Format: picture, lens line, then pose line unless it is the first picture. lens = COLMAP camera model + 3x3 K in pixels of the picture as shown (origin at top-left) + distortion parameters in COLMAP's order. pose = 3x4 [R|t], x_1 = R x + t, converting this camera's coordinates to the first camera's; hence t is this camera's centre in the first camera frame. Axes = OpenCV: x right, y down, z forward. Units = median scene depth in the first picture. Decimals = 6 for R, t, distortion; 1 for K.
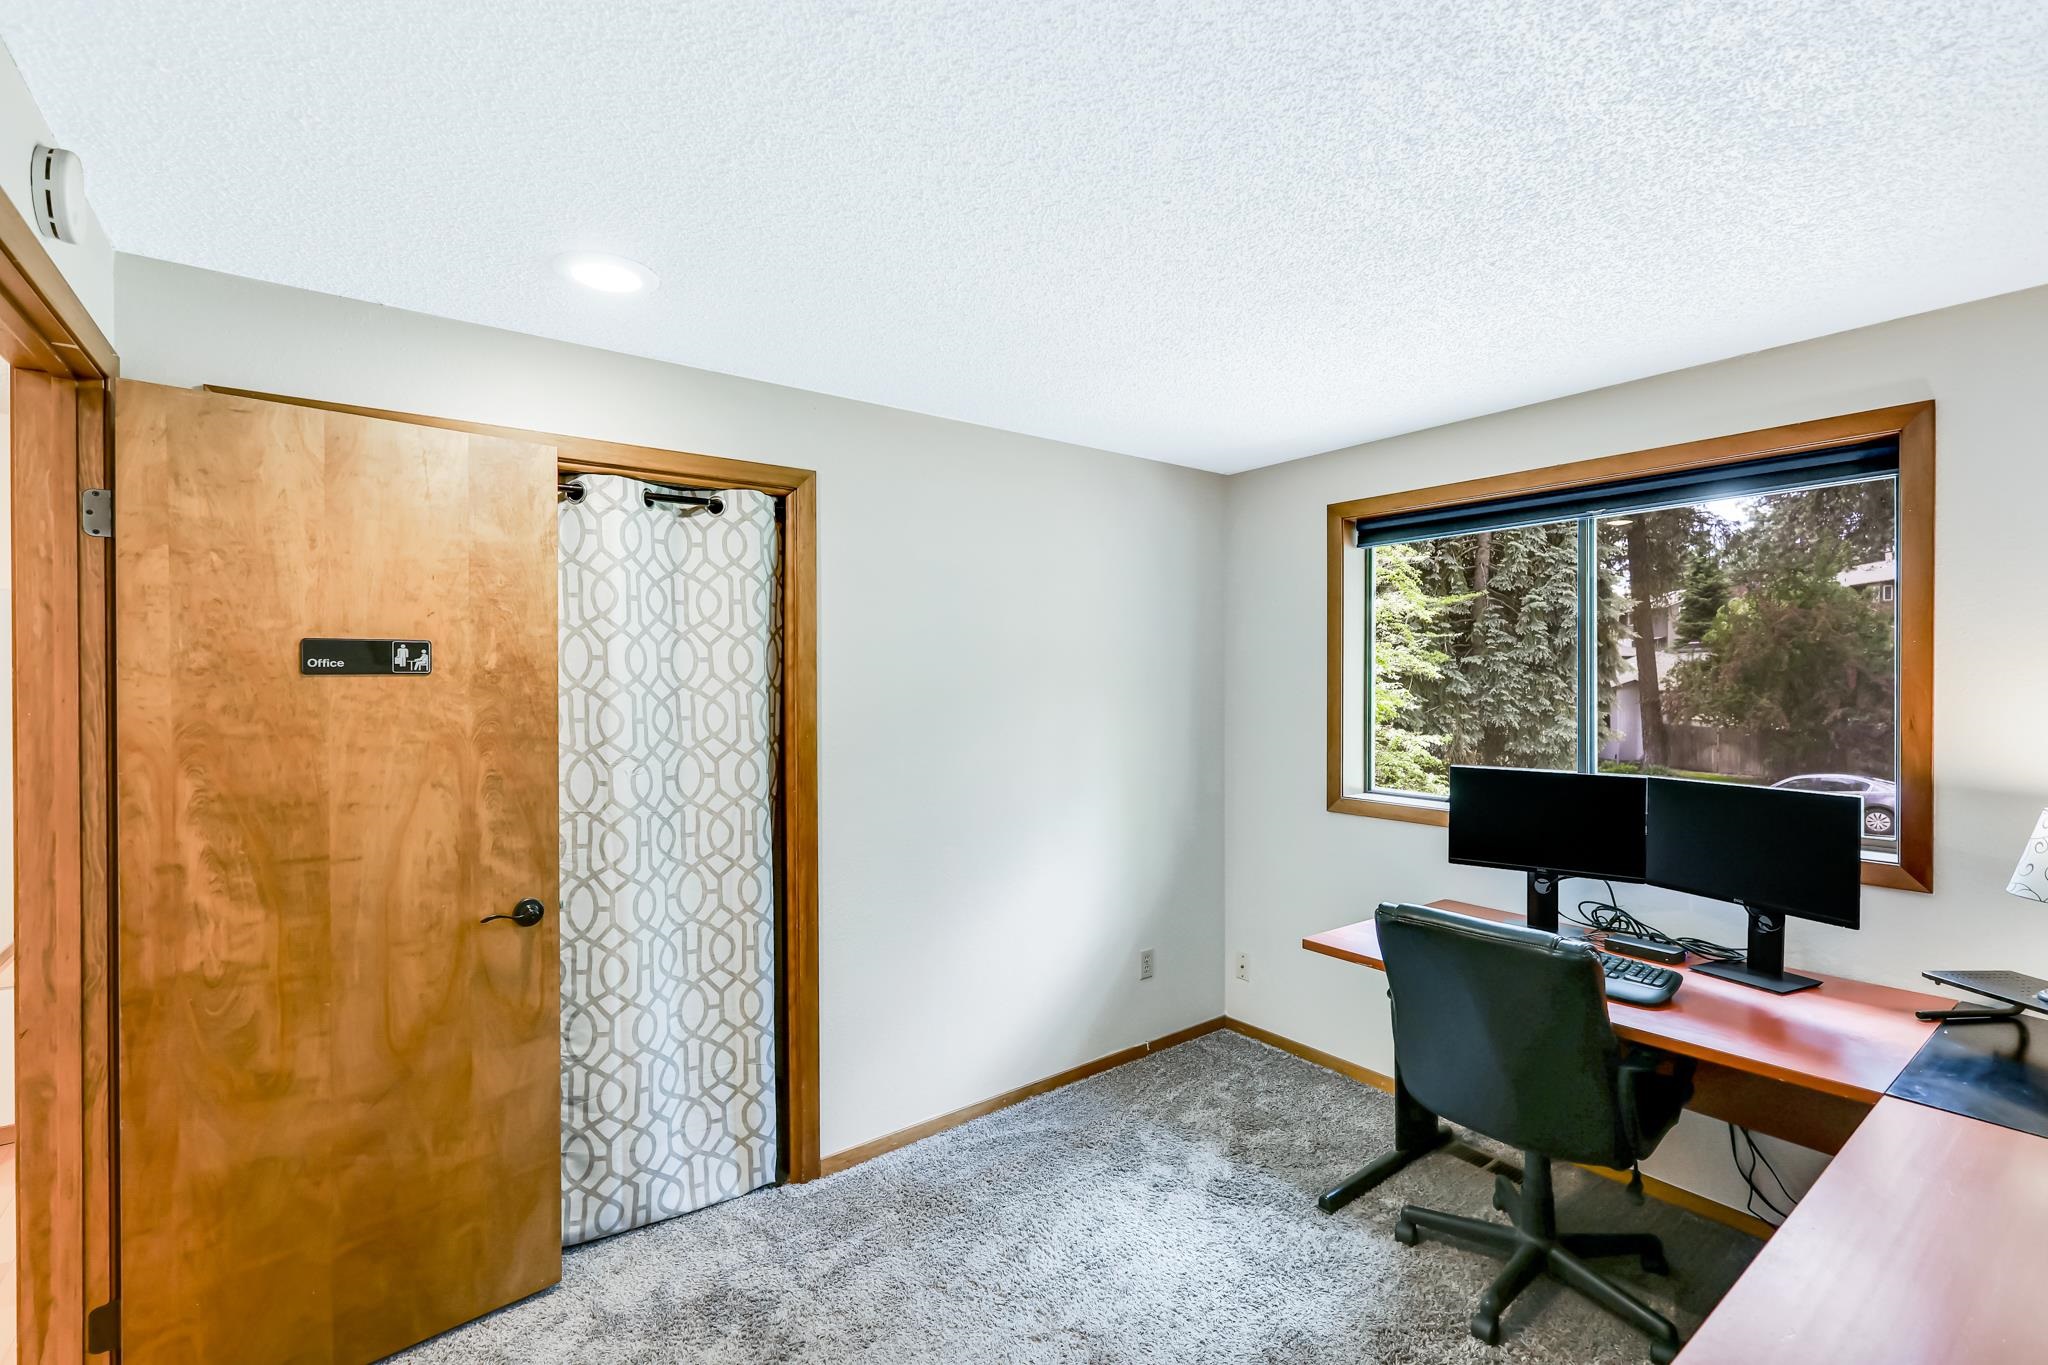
lens RADIAL K [[892.9, 0, 1023.3], [0, 892.9, 677.5], [0, 0, 1]] dist [0.005078, 0.000726]
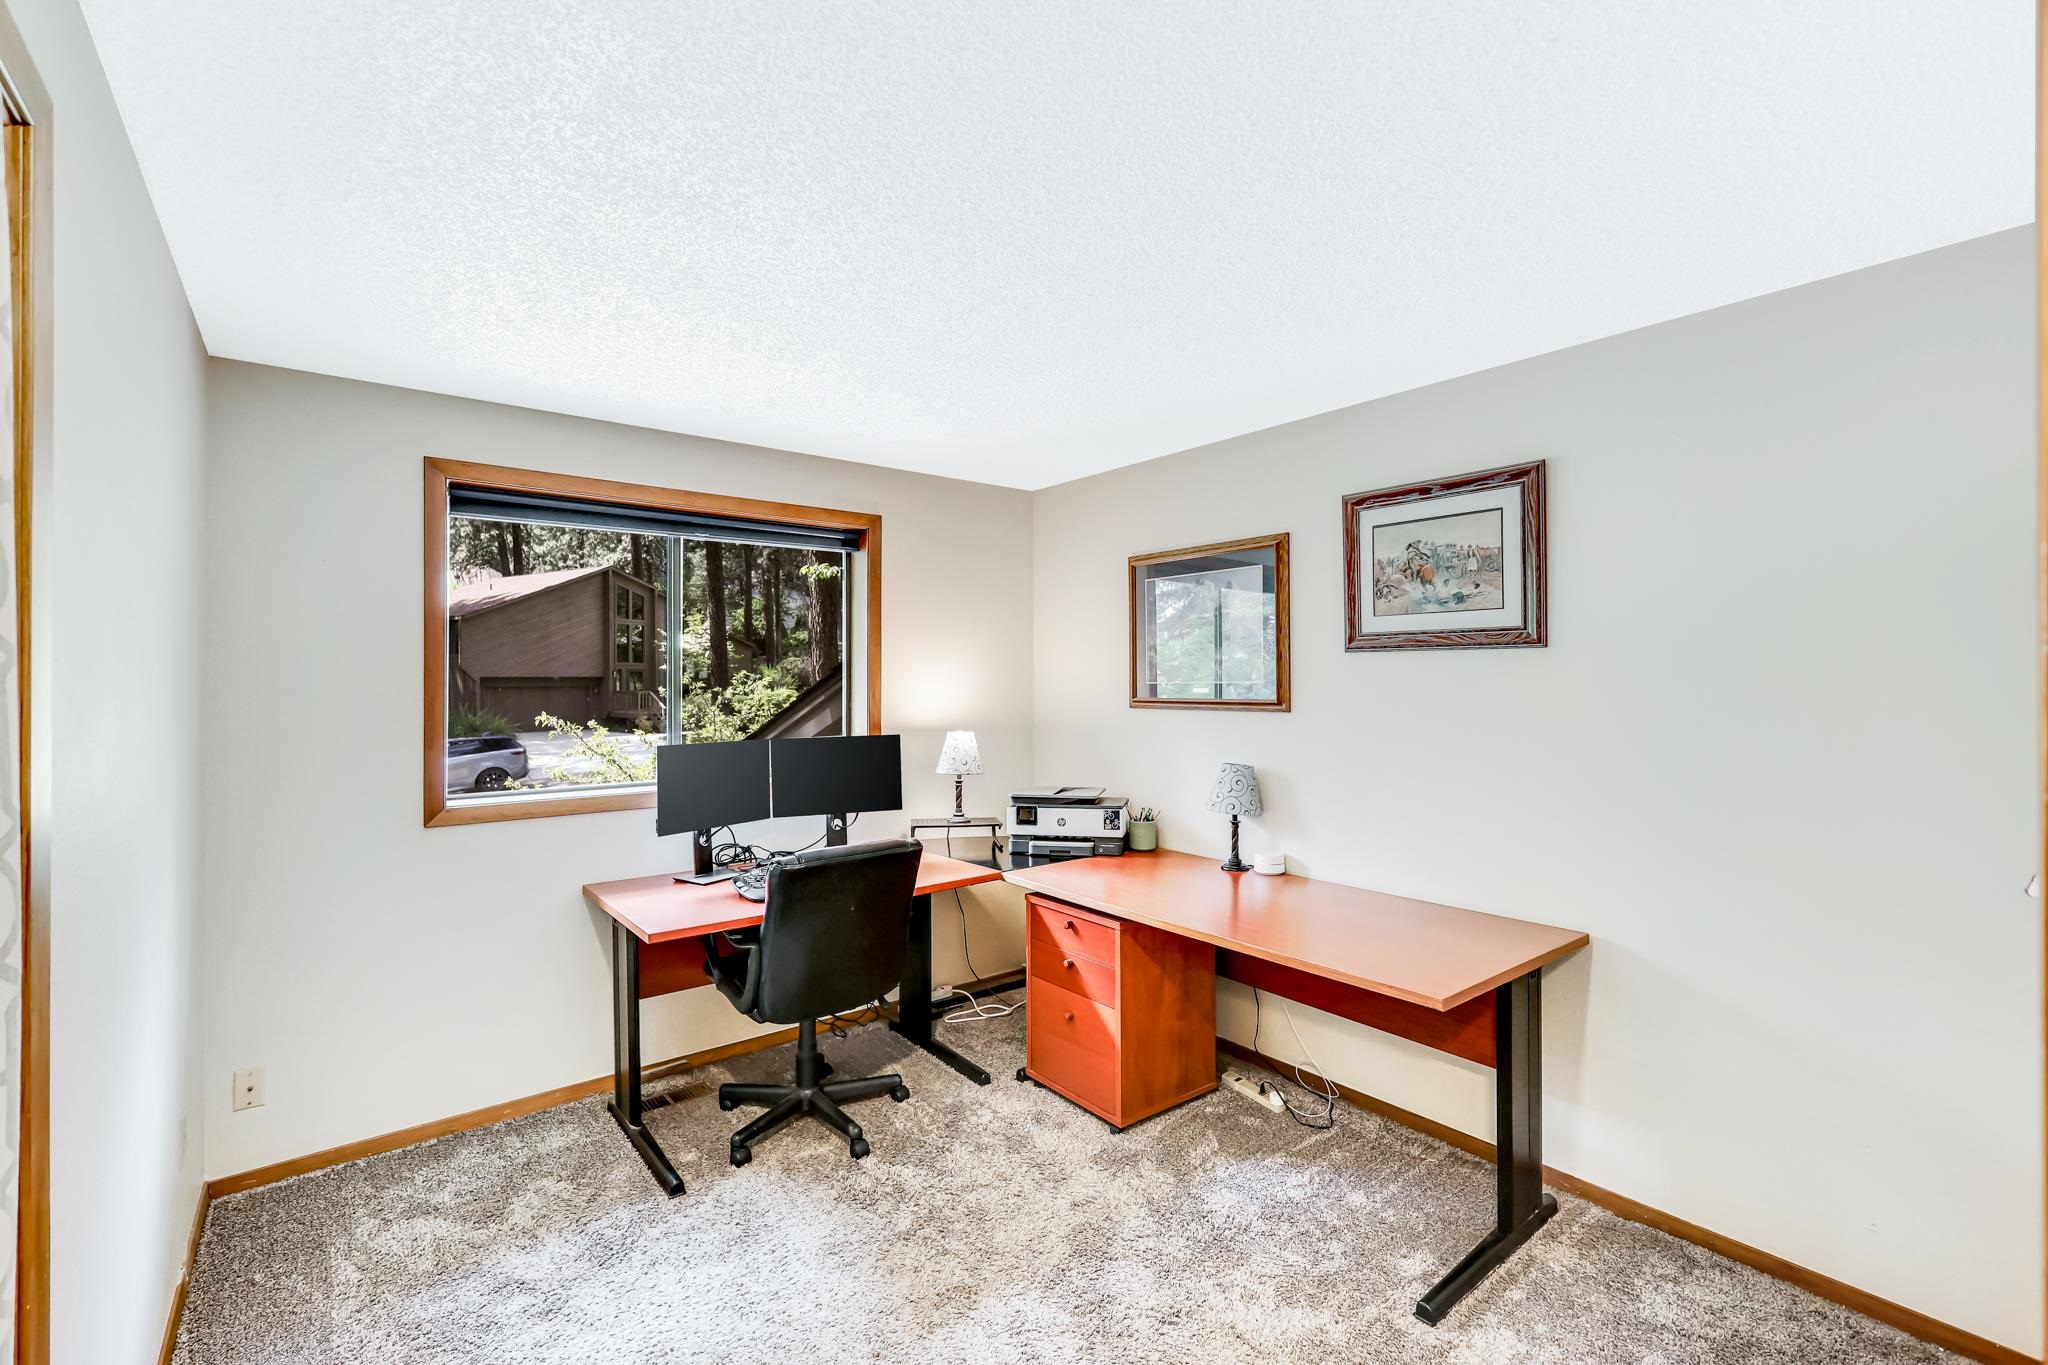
lens RADIAL K [[892.9, 0, 1024.6], [0, 892.9, 682.6], [0, 0, 1]] dist [0.005078, 0.000726]
pose [[-0.019758, -0.000685, 0.999805, -0.638569], [0.003937, 0.999992, 0.000763, 0.021867], [-0.999797, 0.003952, -0.019755, 0.599821]]
